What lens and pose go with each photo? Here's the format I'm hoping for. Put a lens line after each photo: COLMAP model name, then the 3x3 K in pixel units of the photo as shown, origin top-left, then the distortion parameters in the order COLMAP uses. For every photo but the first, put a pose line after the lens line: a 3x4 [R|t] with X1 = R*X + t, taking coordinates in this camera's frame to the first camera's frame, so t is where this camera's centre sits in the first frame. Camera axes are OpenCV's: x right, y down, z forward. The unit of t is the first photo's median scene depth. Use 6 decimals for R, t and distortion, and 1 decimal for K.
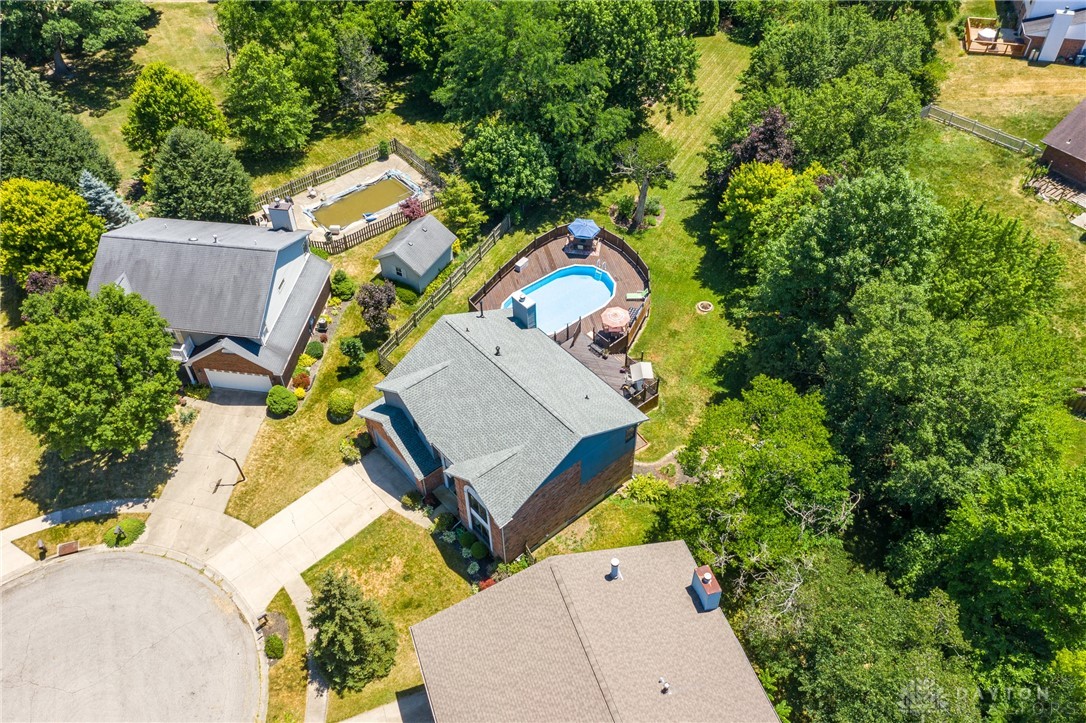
lens RADIAL K [[909.0, 0, 522.4], [0, 909.0, 376.3], [0, 0, 1]] dist [0.000327, 0.004696]
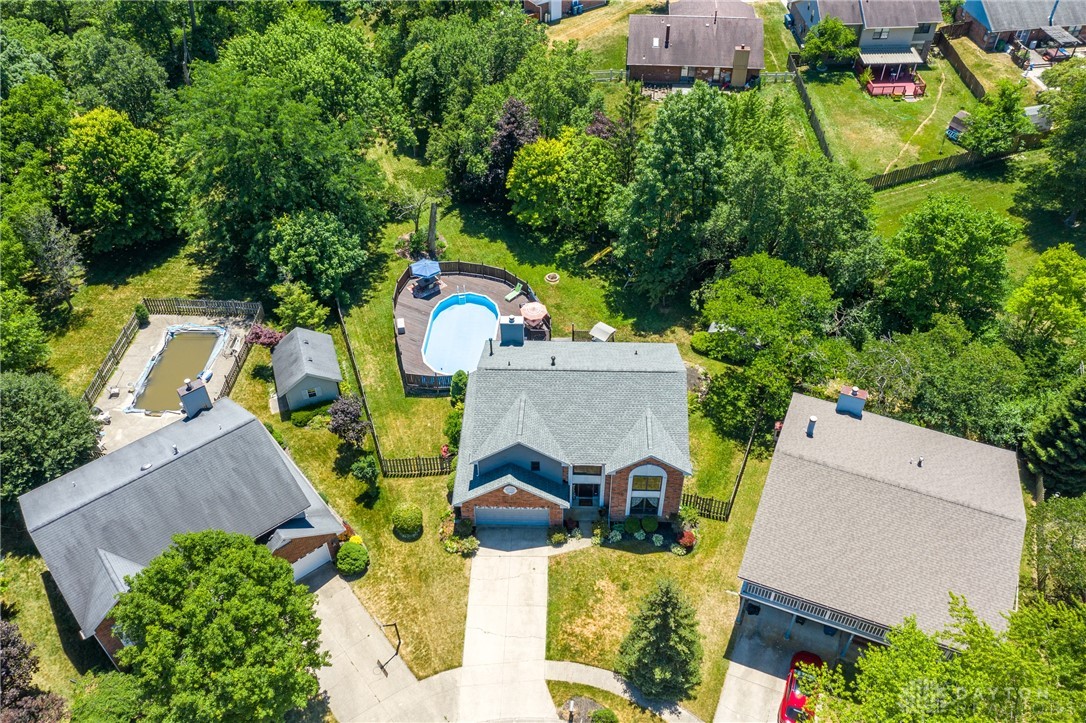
lens RADIAL K [[902.3, 0, 543.0], [0, 902.3, 361.5], [0, 0, 1]] dist [-0.000469, 0.009890]
pose [[0.662066, -0.494428, 0.563215, -0.506556], [0.539864, 0.835888, 0.099182, -0.111647], [-0.519823, 0.238395, 0.820337, 0.126373]]
